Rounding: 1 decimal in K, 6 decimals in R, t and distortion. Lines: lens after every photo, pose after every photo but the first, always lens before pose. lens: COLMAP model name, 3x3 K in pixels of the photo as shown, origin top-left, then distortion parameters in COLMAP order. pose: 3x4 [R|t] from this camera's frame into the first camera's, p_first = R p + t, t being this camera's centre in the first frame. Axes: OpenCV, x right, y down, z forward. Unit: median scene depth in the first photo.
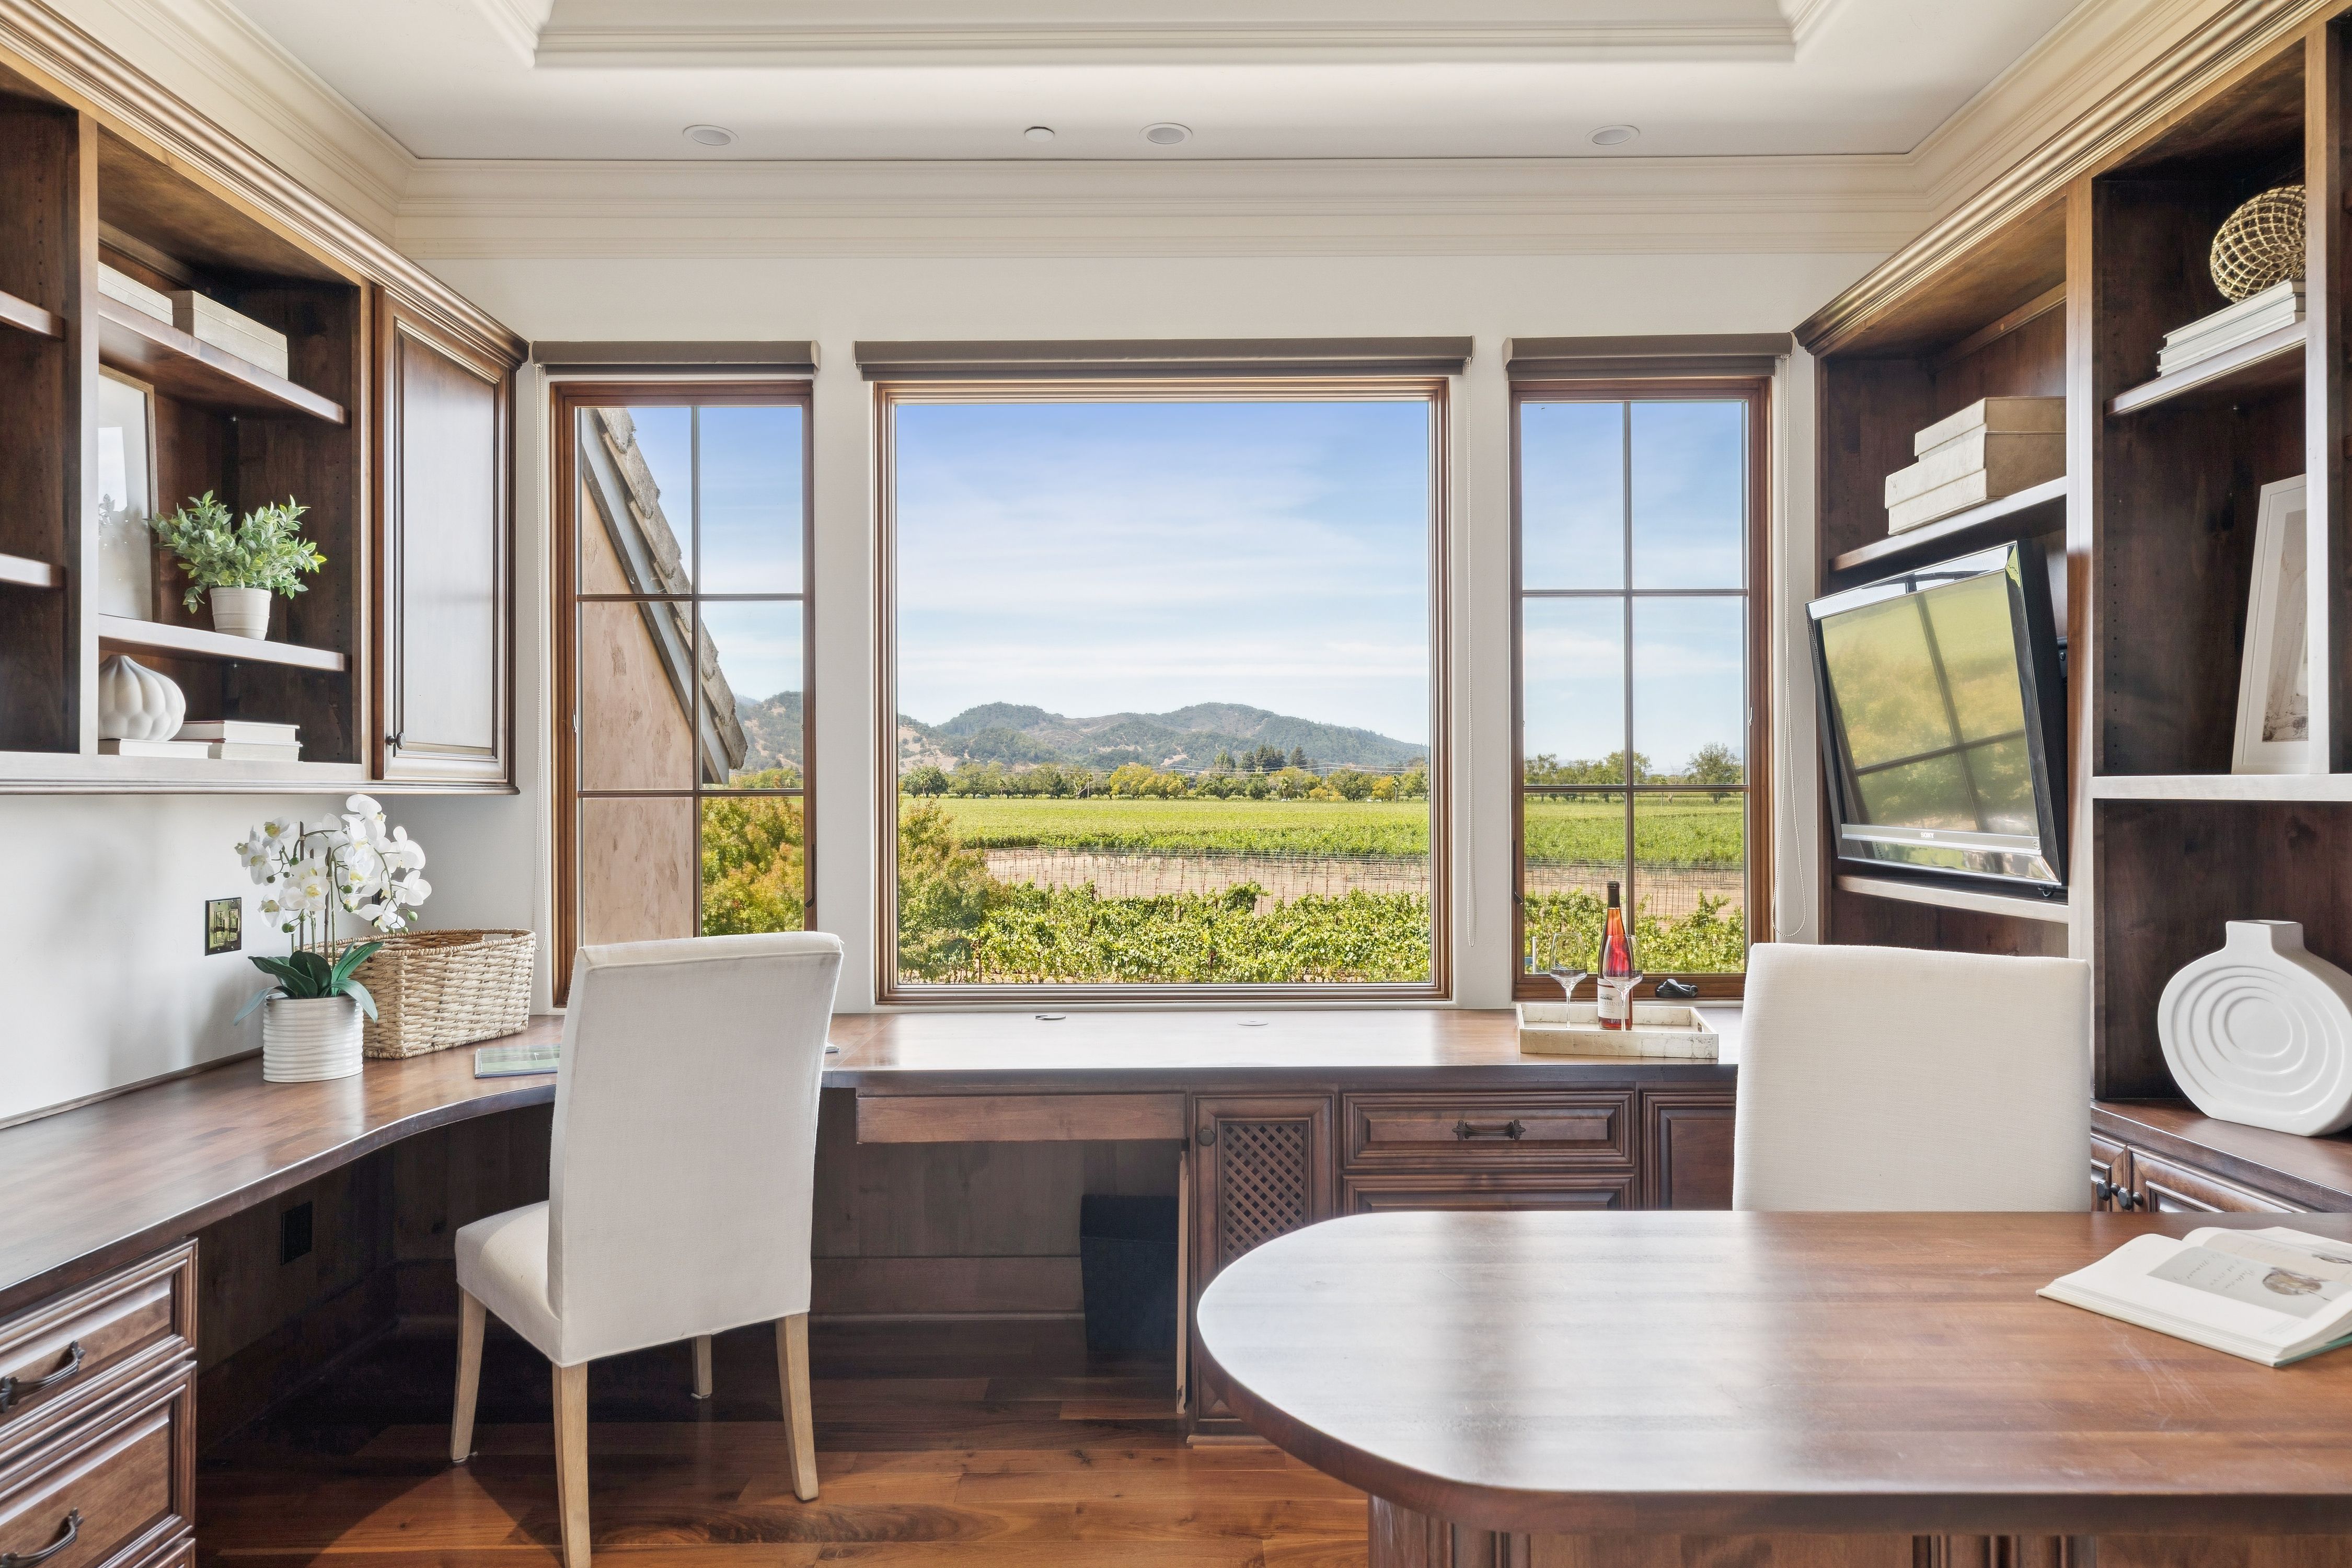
lens RADIAL K [[1545.4, 0, 1180.4], [0, 1545.4, 776.2], [0, 0, 1]] dist [0.016349, -0.000767]
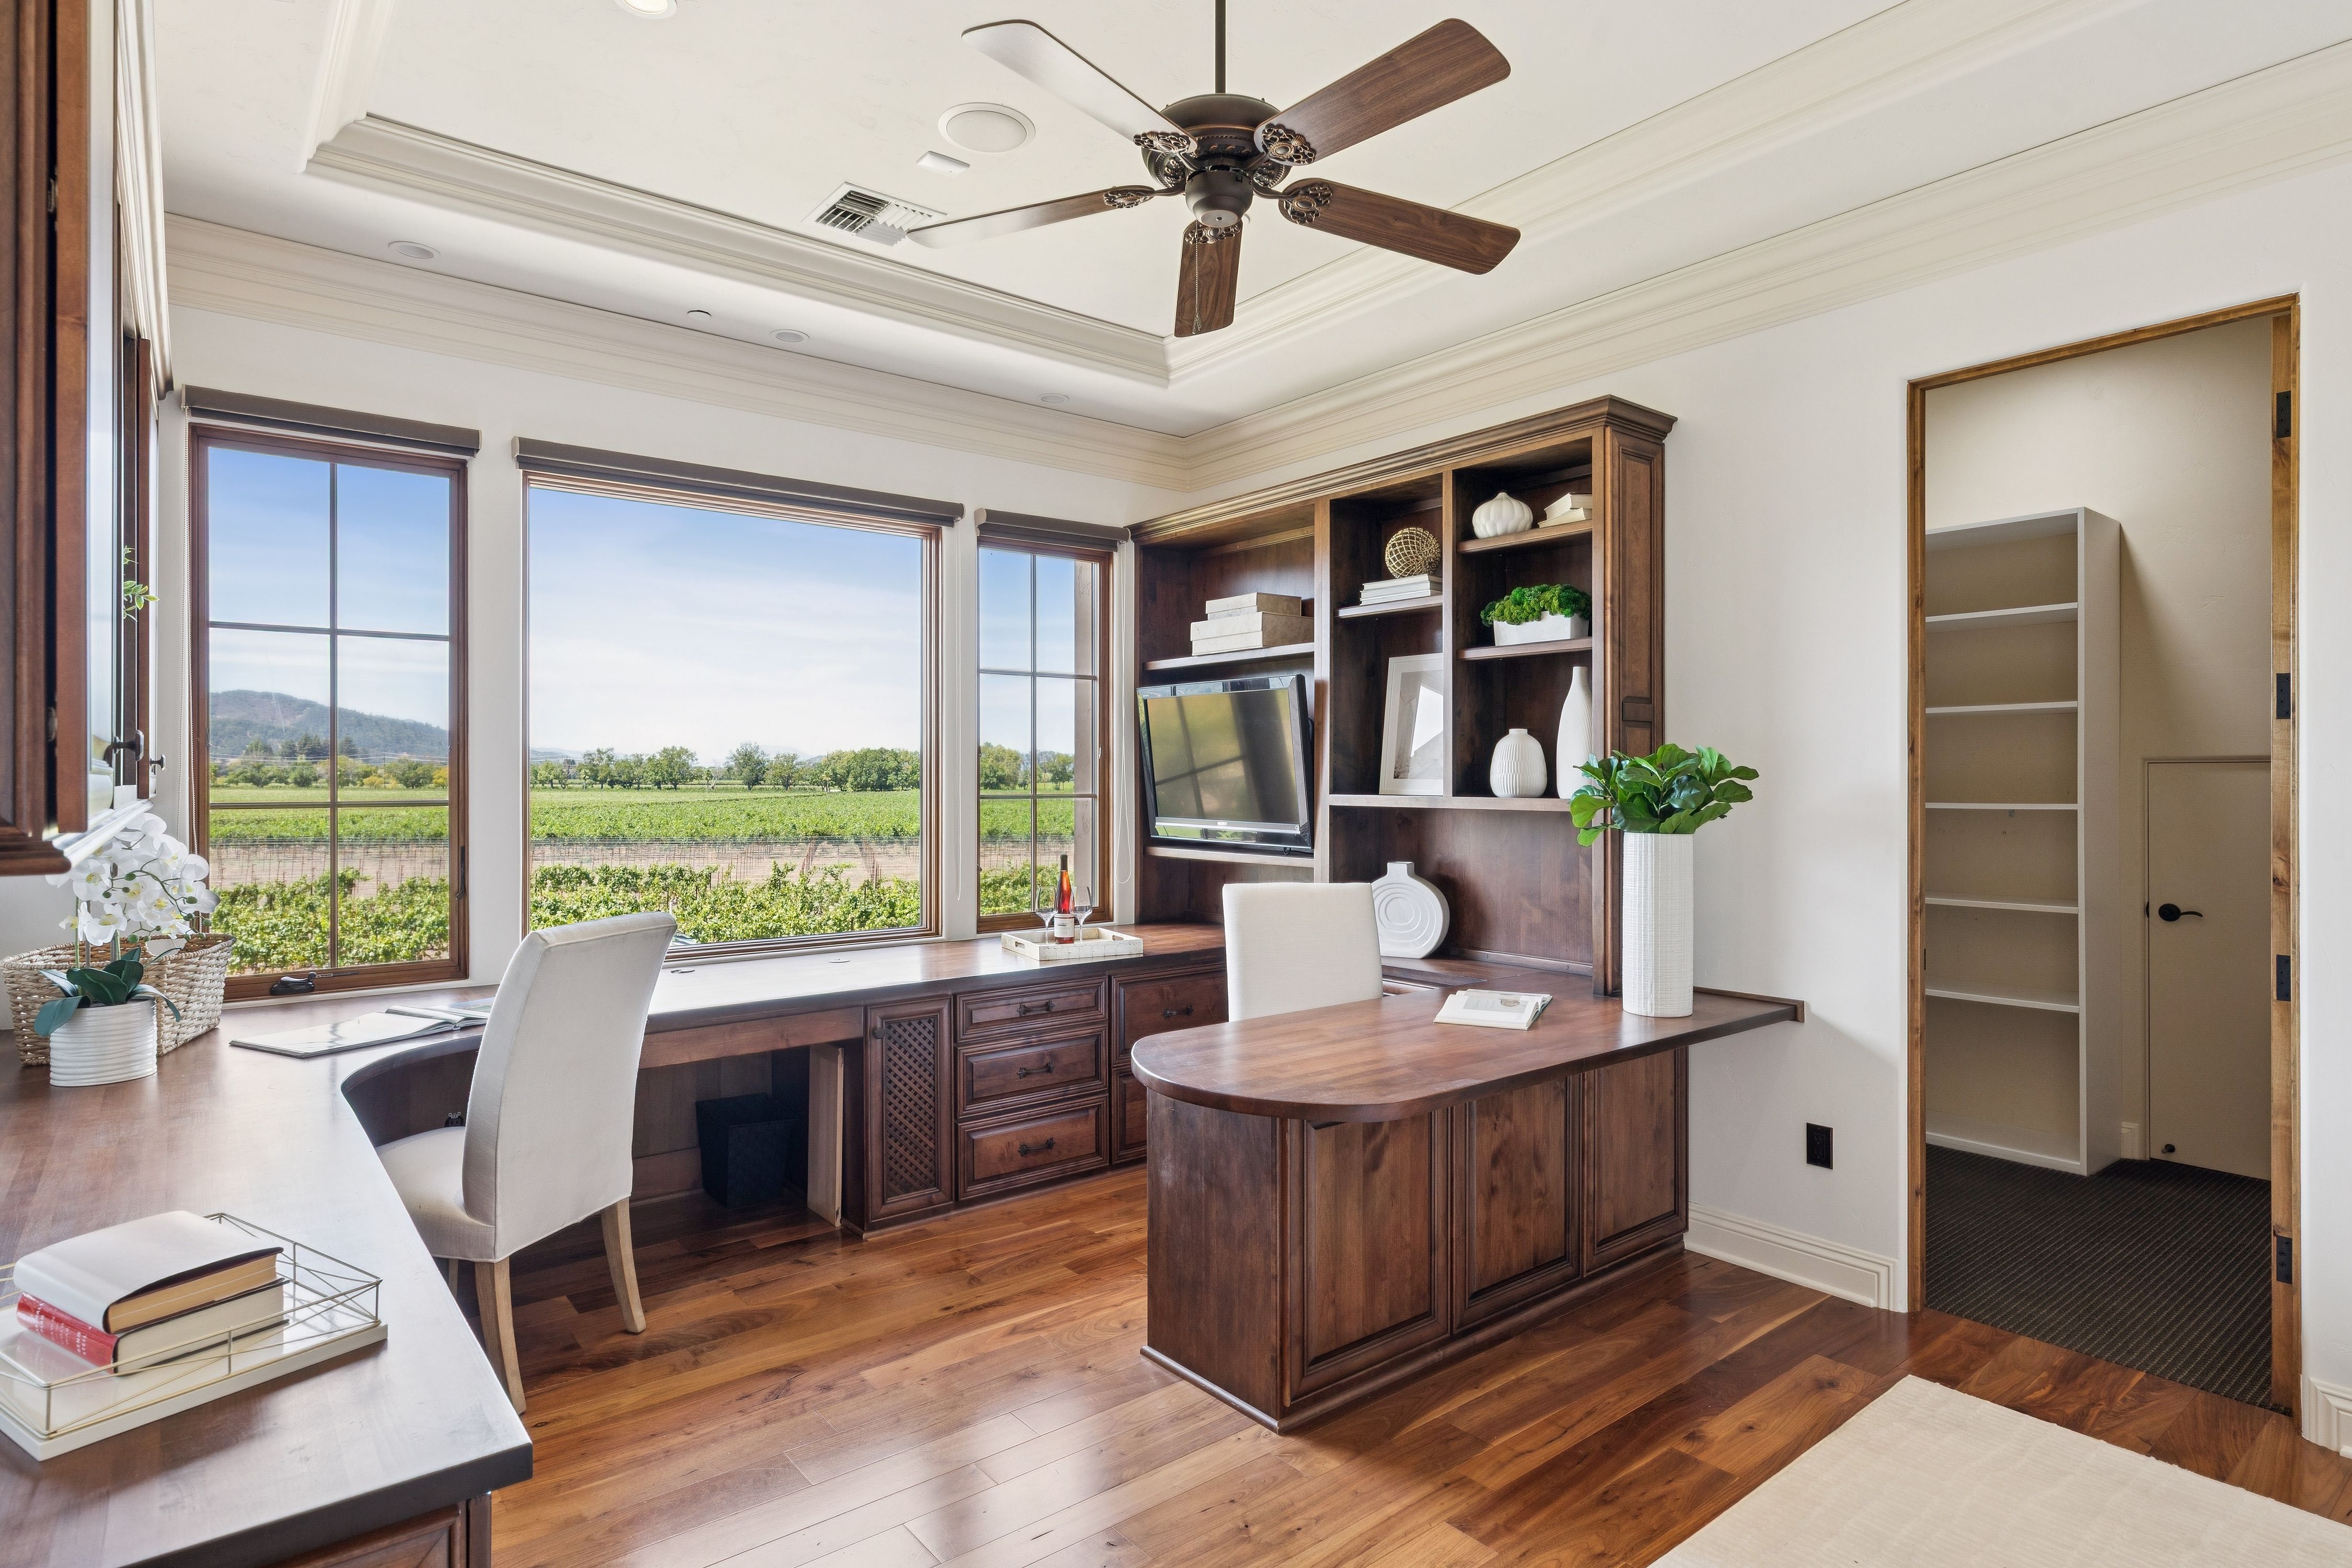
lens RADIAL K [[1233.1, 0, 1192.6], [0, 1233.1, 770.5], [0, 0, 1]] dist [0.003113, 0.000892]
pose [[0.776186, 0.009051, 0.630439, -0.460540], [-0.010073, 0.999947, -0.001954, -0.021103], [-0.630423, -0.004834, 0.776237, -0.113246]]
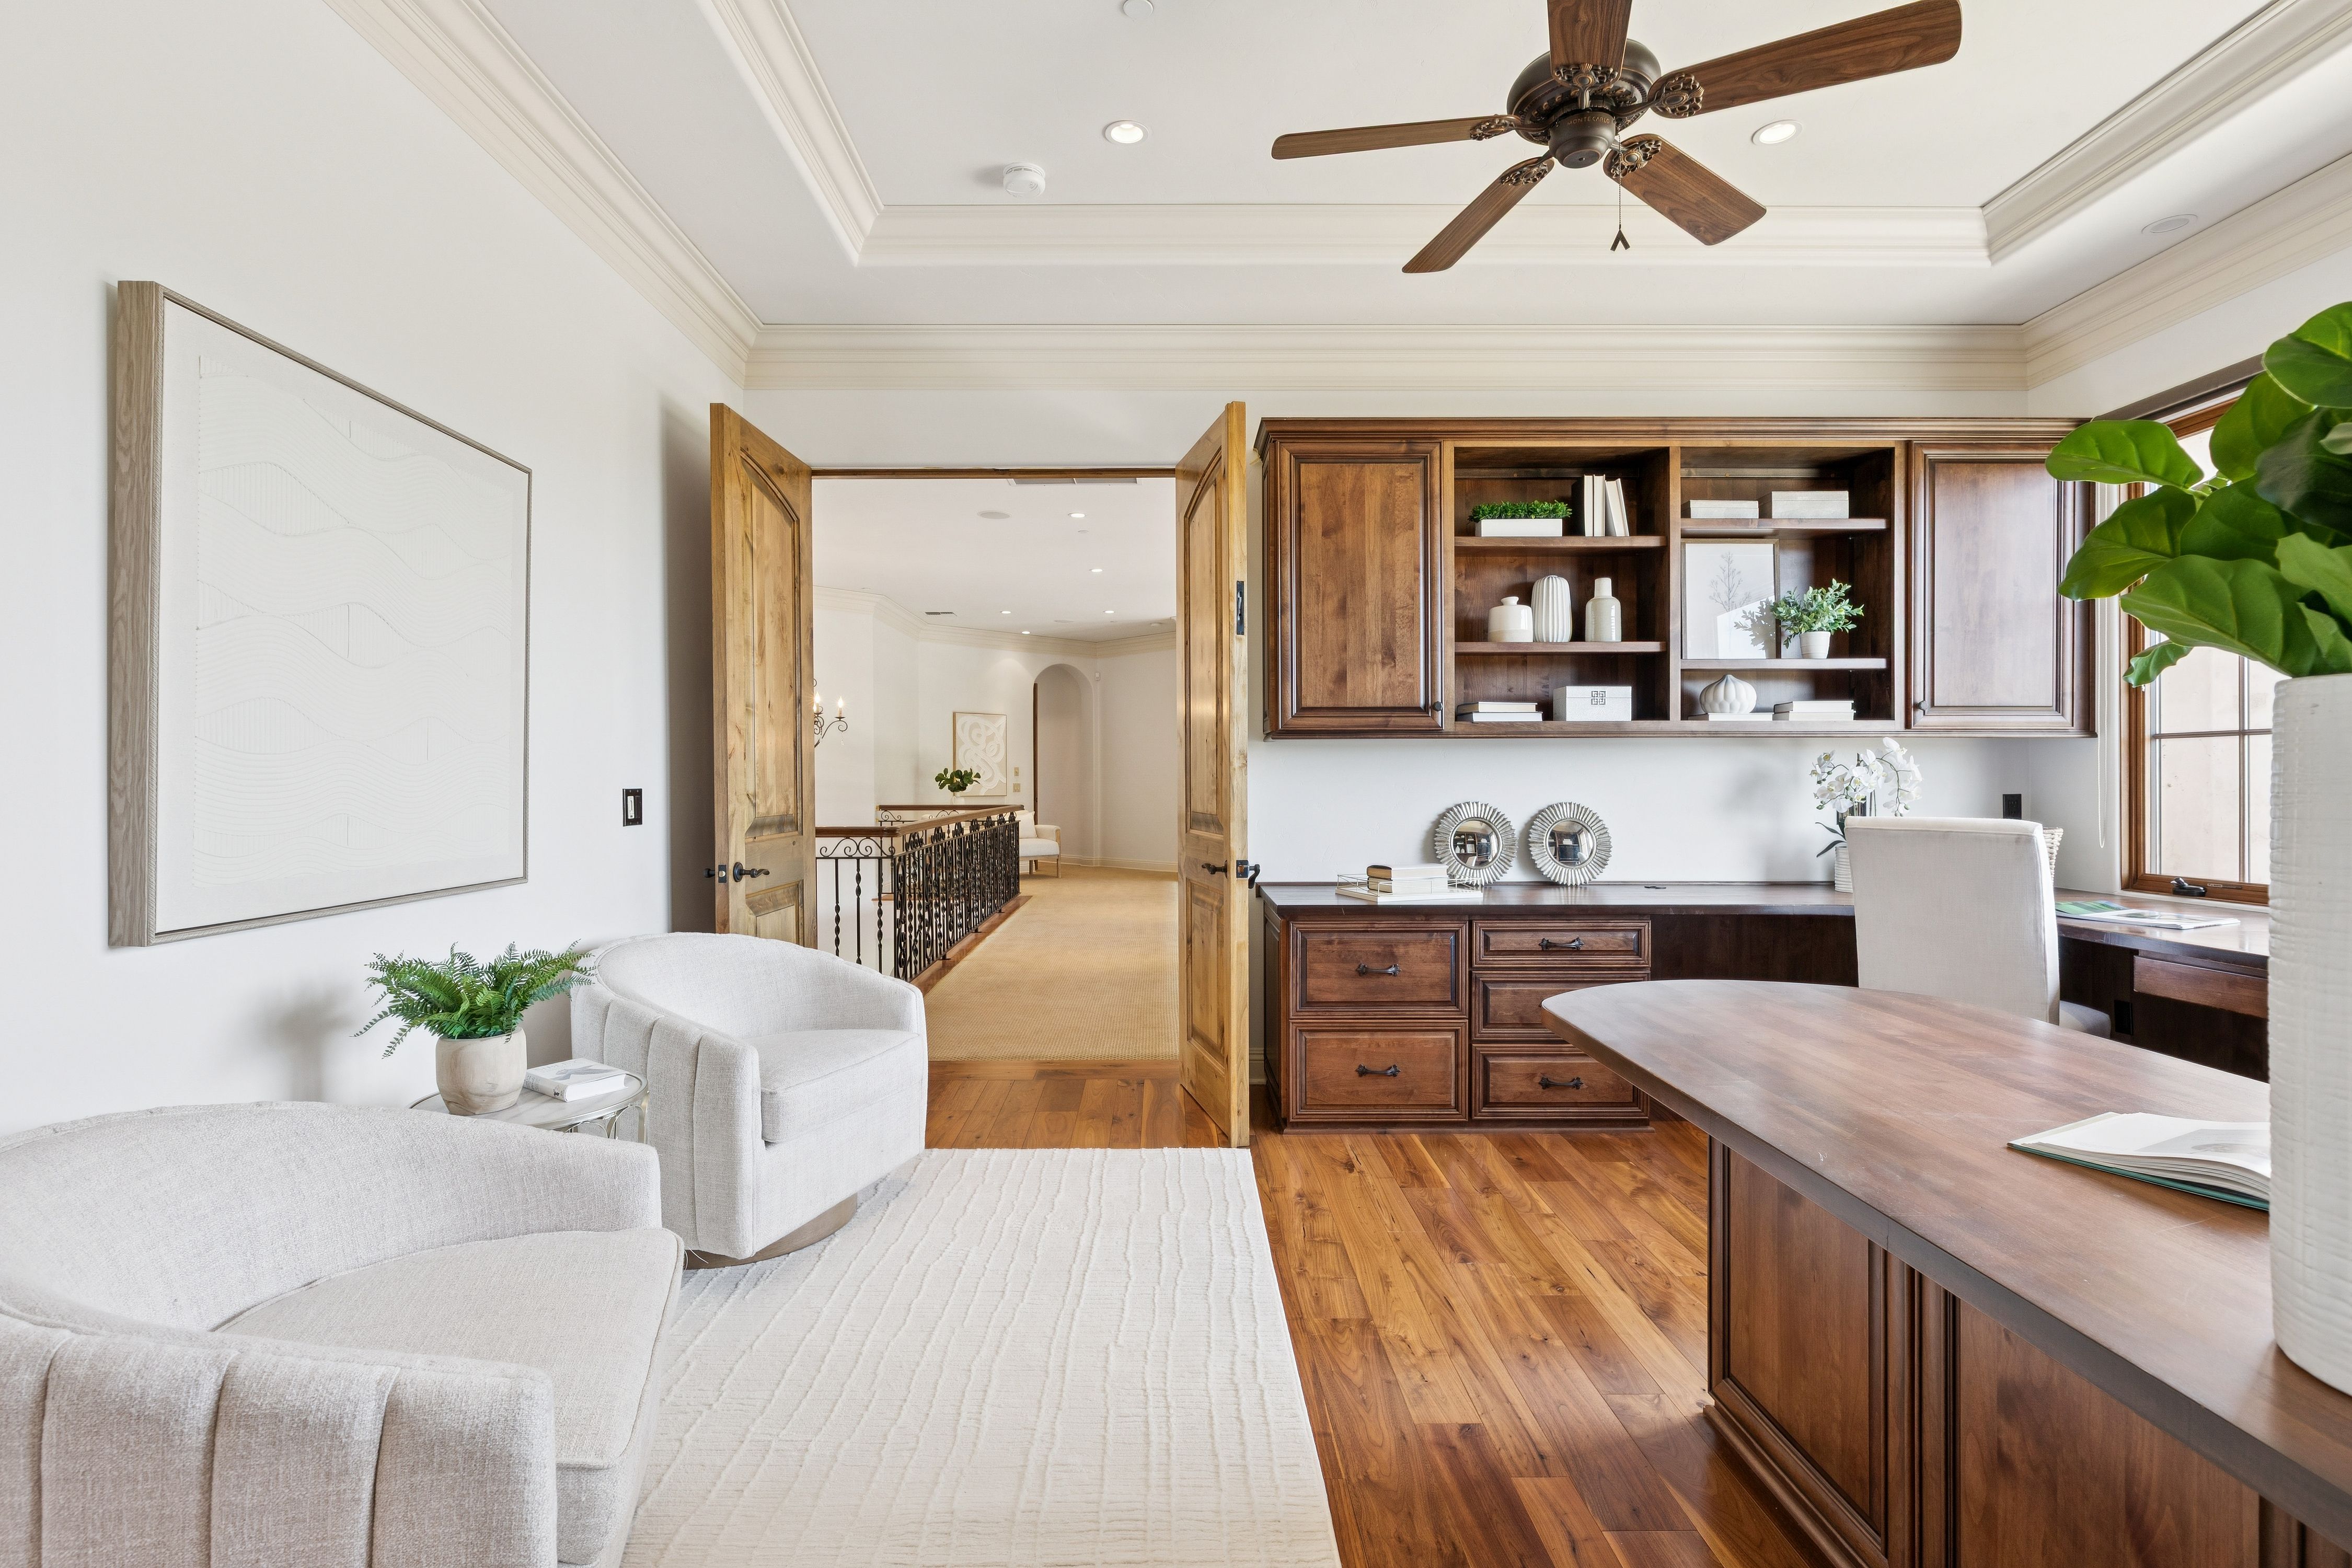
lens RADIAL K [[1127.6, 0, 1140.3], [0, 1127.6, 784.3], [0, 0, 1]] dist [-0.001734, 0.000282]
pose [[-0.020197, 0.010398, -0.999742, 0.700140], [0.010489, 0.999893, 0.010188, 0.039135], [0.999741, -0.010280, -0.020304, 0.160905]]
